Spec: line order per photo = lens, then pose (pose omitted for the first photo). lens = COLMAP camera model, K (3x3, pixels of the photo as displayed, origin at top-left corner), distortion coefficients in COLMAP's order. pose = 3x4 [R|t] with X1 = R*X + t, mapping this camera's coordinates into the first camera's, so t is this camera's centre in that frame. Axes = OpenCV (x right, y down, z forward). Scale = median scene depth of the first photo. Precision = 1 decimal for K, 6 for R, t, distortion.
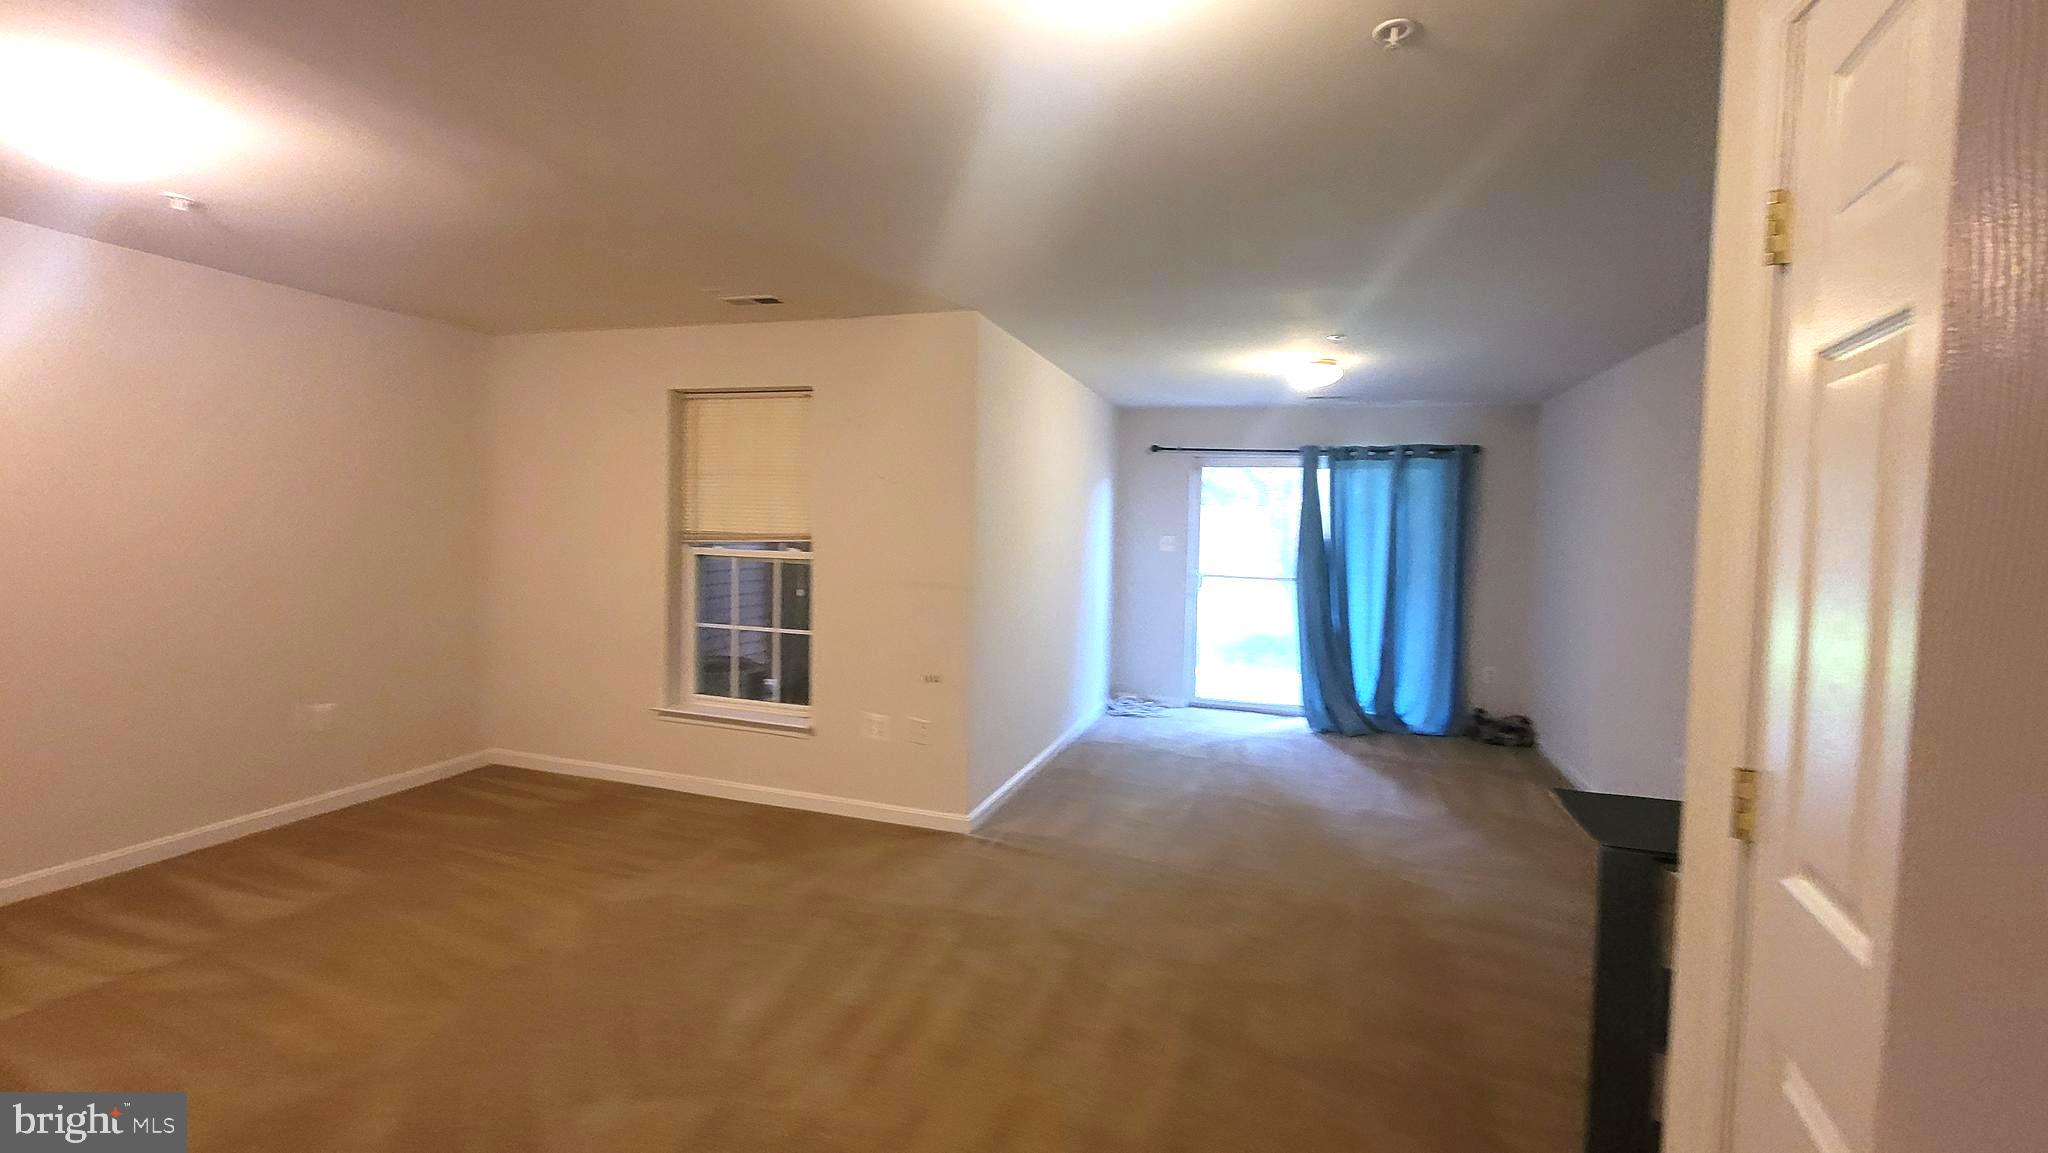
lens RADIAL K [[837.4, 0, 1032.0], [0, 837.4, 560.4], [0, 0, 1]] dist [0.001450, -0.000406]
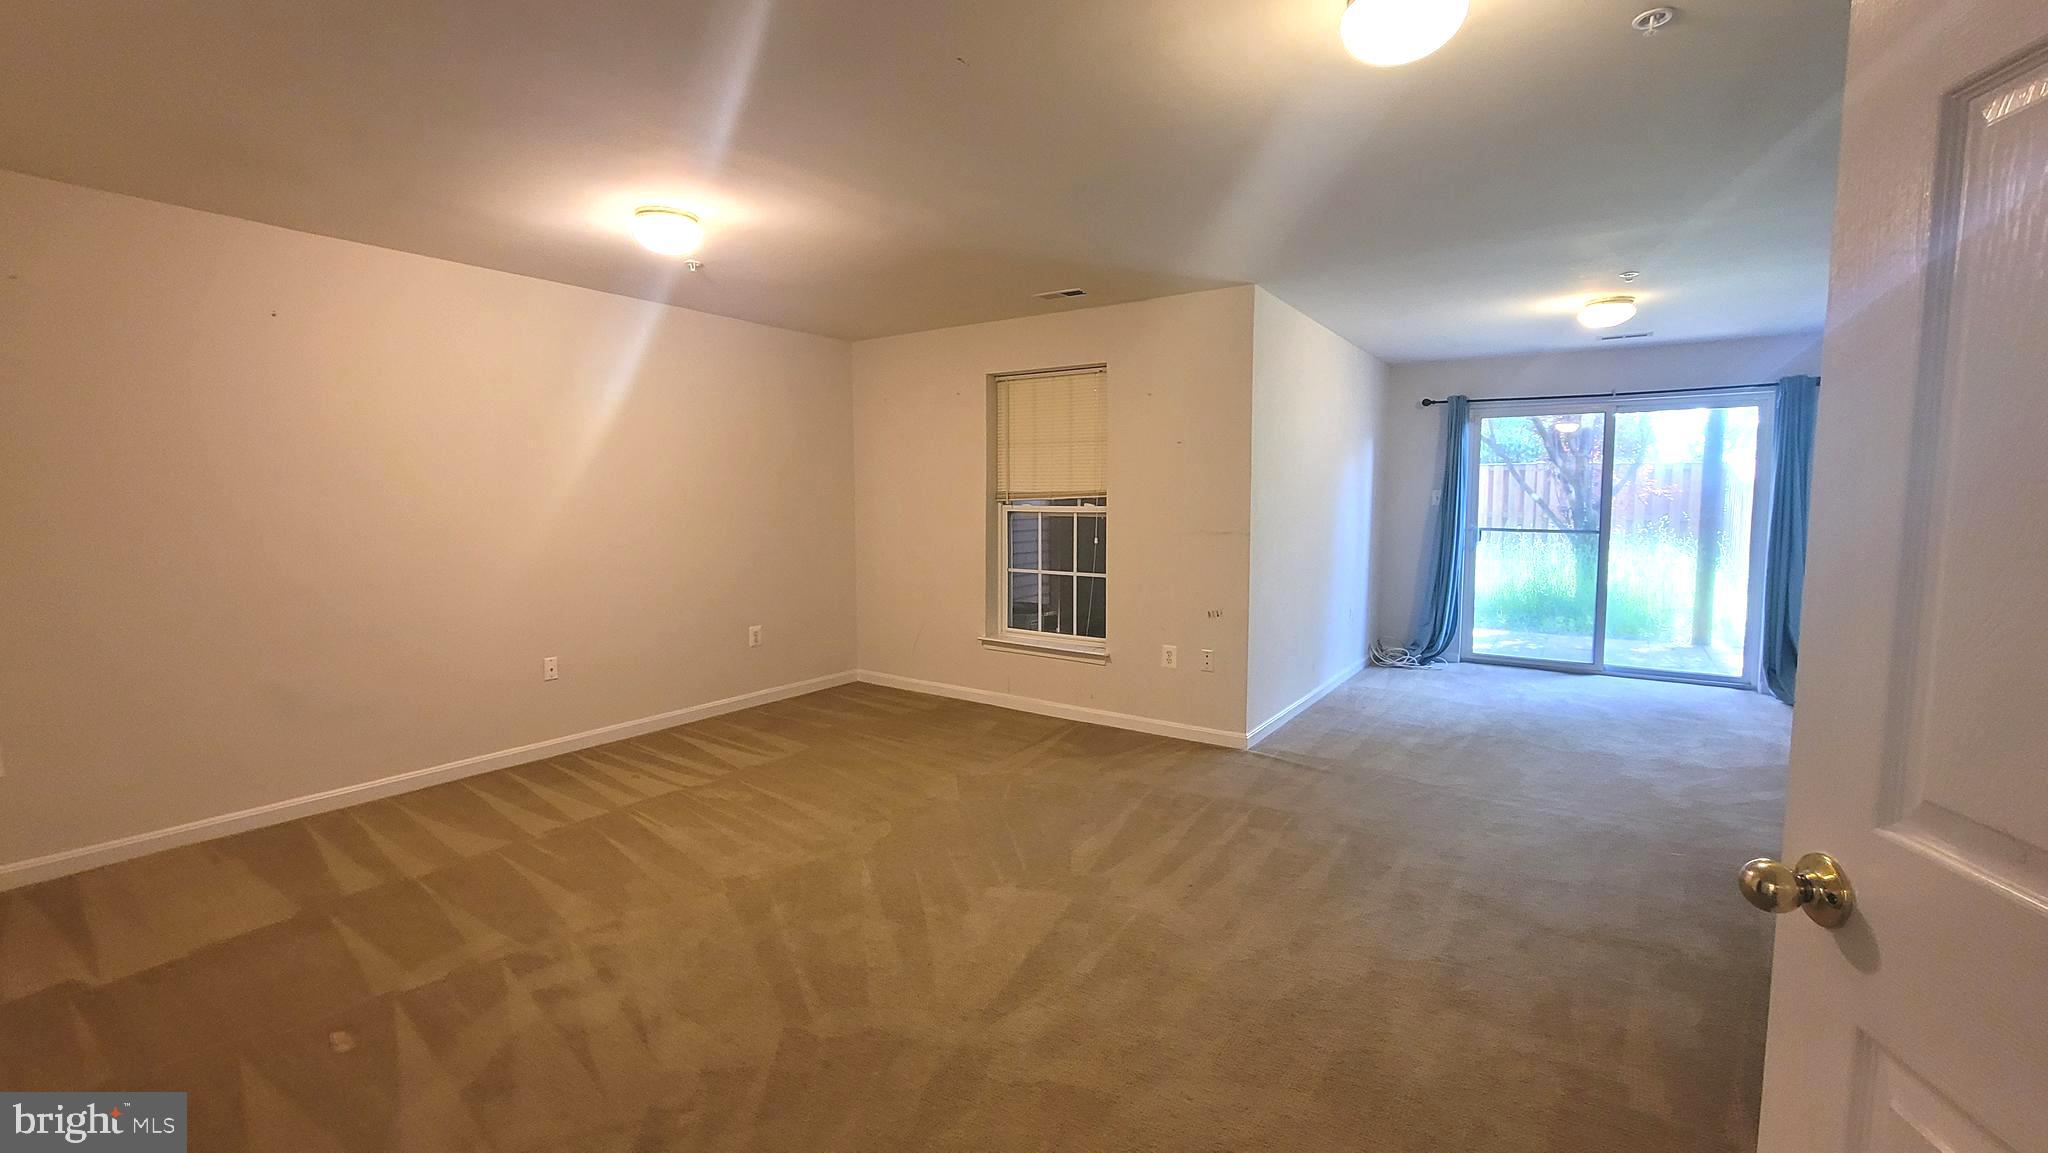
lens RADIAL K [[835.0, 0, 1022.3], [0, 835.0, 562.5], [0, 0, 1]] dist [-0.005241, 0.003747]
pose [[0.956695, -0.003014, -0.291078, -0.036462], [0.013452, 0.999336, 0.033868, 0.027276], [0.290783, -0.036317, 0.956100, -0.146227]]
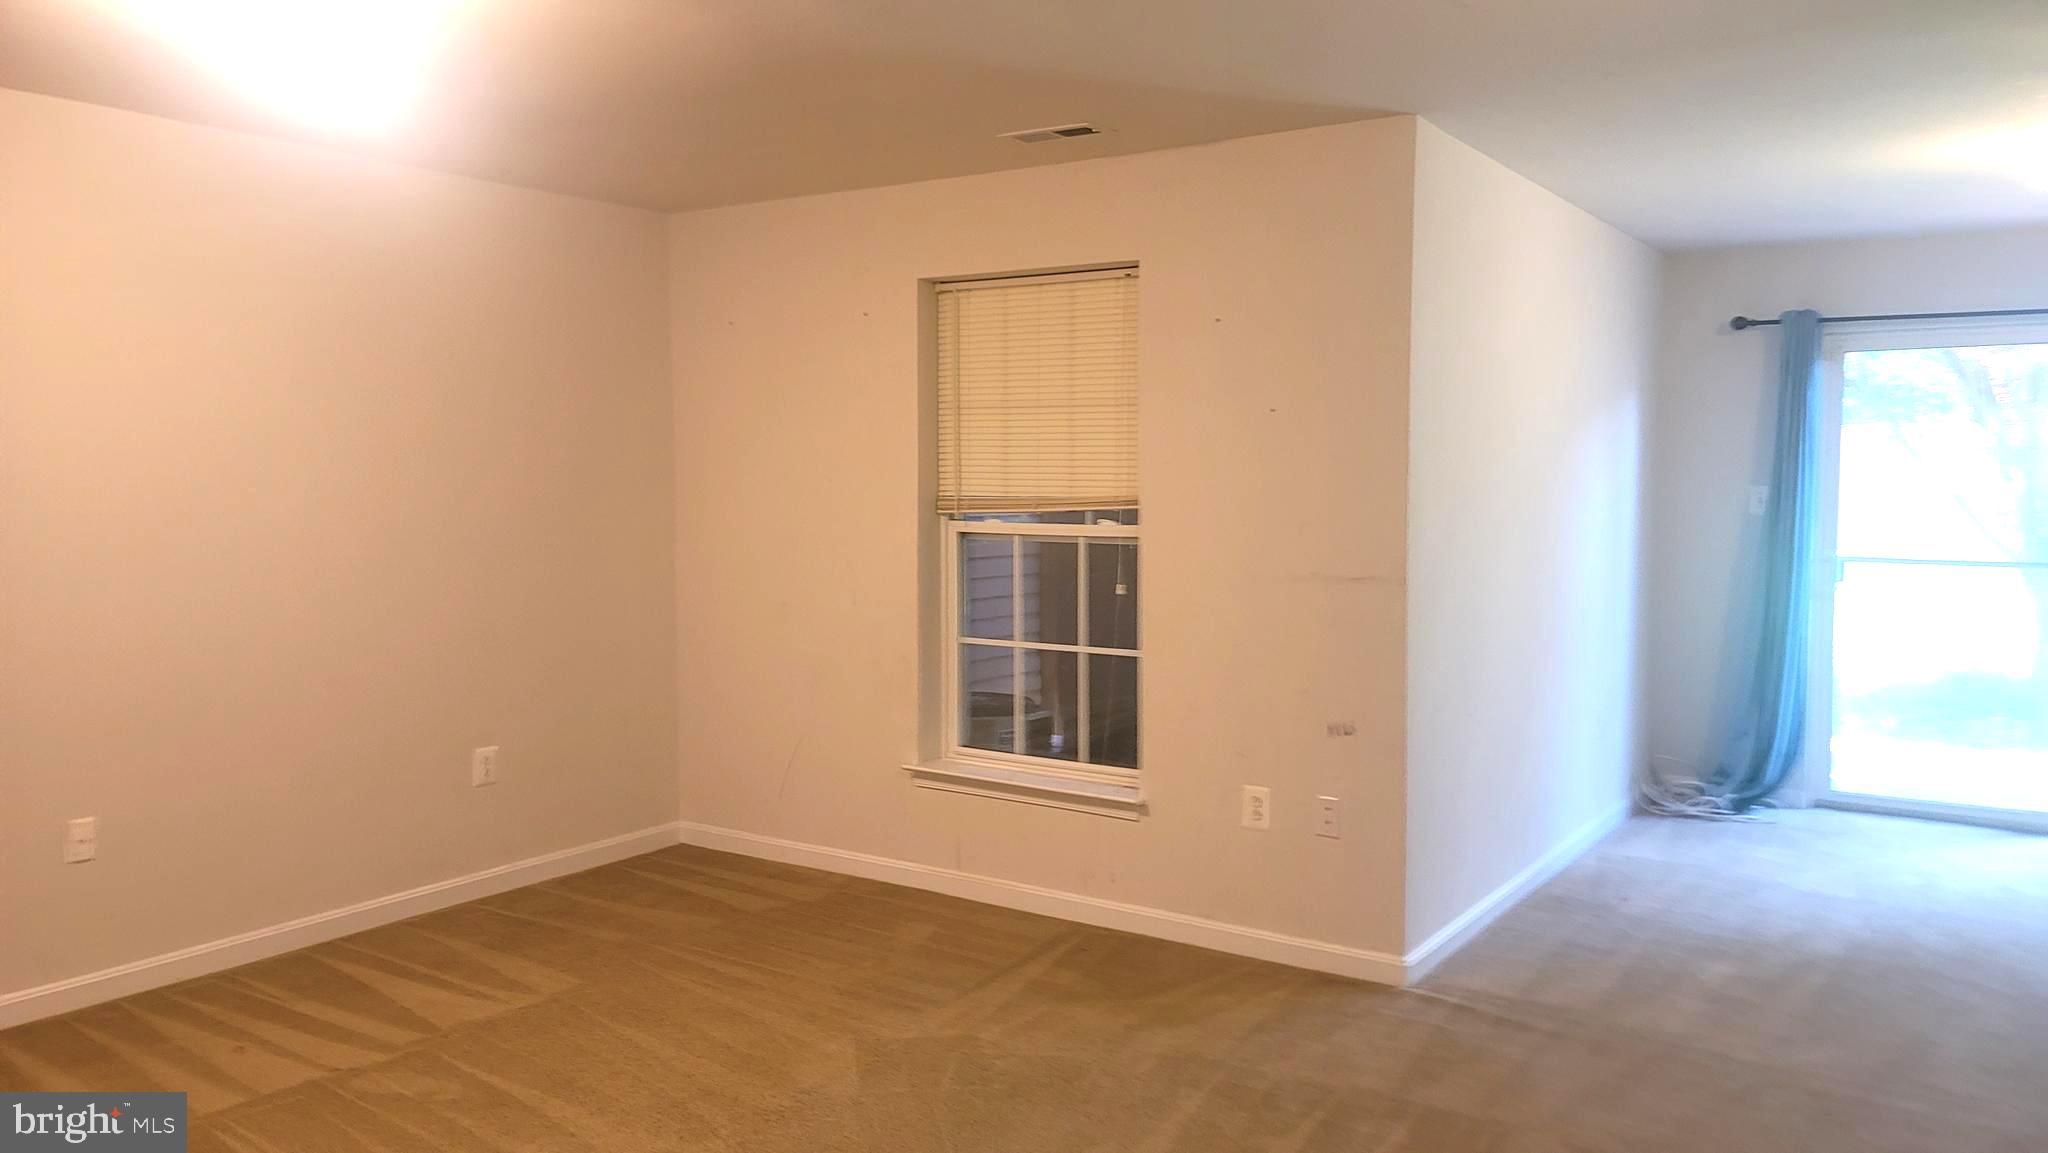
lens RADIAL K [[1496.6, 0, 1003.6], [0, 1496.6, 578.3], [0, 0, 1]] dist [0.050803, -0.001034]
pose [[0.957006, -0.007136, -0.289979, -0.034422], [0.014081, 0.999662, 0.021868, 0.003794], [0.289725, -0.025011, 0.956783, -0.104342]]
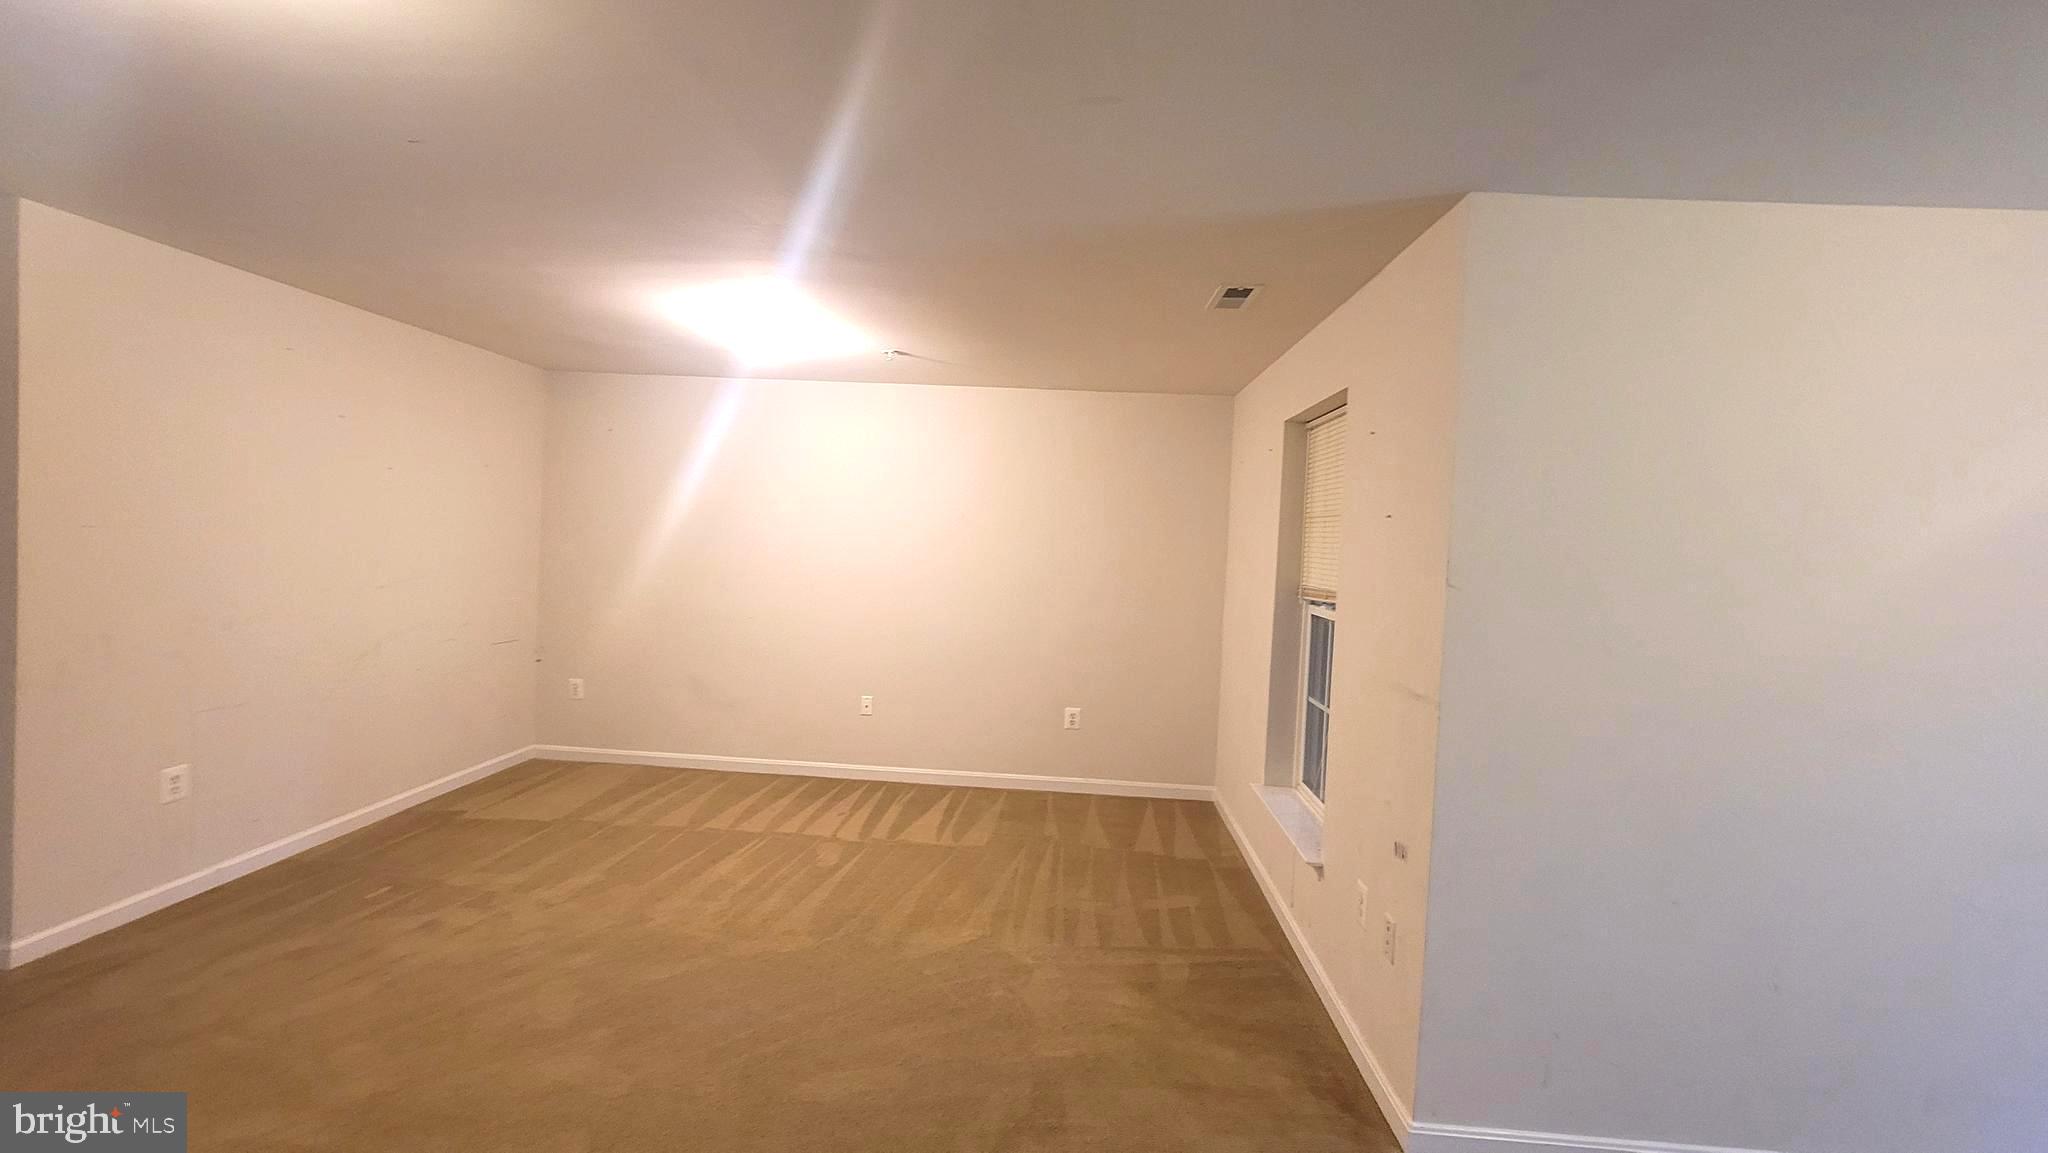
lens RADIAL K [[835.0, 0, 1022.3], [0, 835.0, 562.5], [0, 0, 1]] dist [-0.005241, 0.003747]
pose [[0.261278, 0.011074, -0.965200, 0.341578], [-0.079754, 0.996763, -0.010153, -0.028747], [0.961963, 0.079631, 0.261316, 0.535996]]
